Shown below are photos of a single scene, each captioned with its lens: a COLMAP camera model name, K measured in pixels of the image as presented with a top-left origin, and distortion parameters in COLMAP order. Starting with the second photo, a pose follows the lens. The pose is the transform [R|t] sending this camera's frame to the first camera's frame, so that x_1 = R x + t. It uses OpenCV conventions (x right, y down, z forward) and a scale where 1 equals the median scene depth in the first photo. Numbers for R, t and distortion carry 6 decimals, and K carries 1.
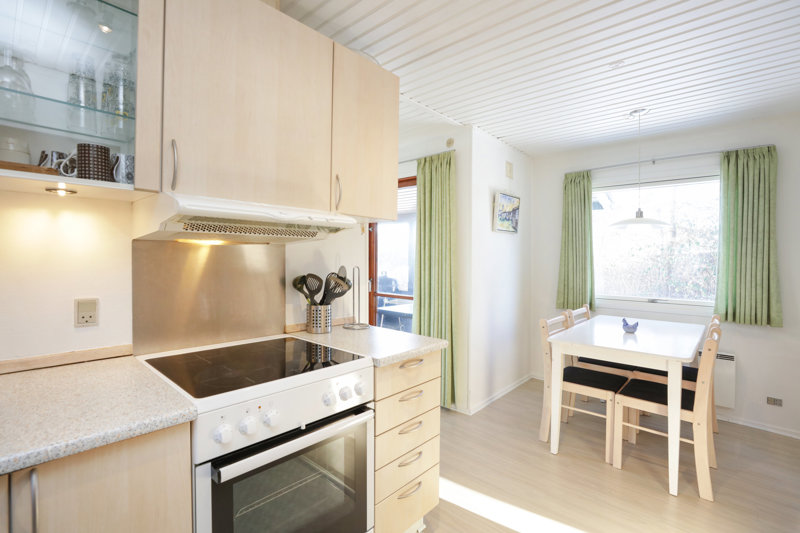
lens RADIAL K [[379.2, 0, 398.9], [0, 379.2, 260.9], [0, 0, 1]] dist [-0.024300, 0.001084]
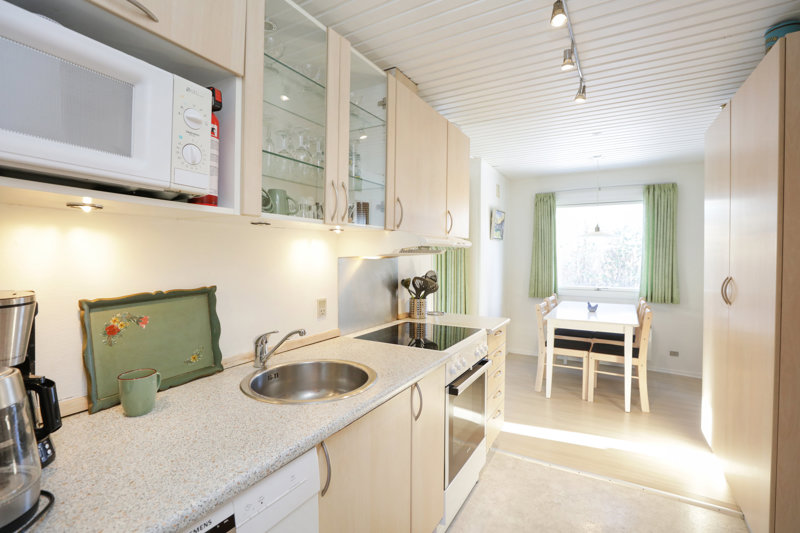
lens RADIAL K [[379.3, 0, 400.0], [0, 379.3, 266.5], [0, 0, 1]] dist [-0.032538, -0.000079]
pose [[0.978438, -0.017430, 0.205806, -0.391006], [0.012113, 0.999560, 0.027071, -0.029248], [-0.206187, -0.023994, 0.978218, -0.247724]]
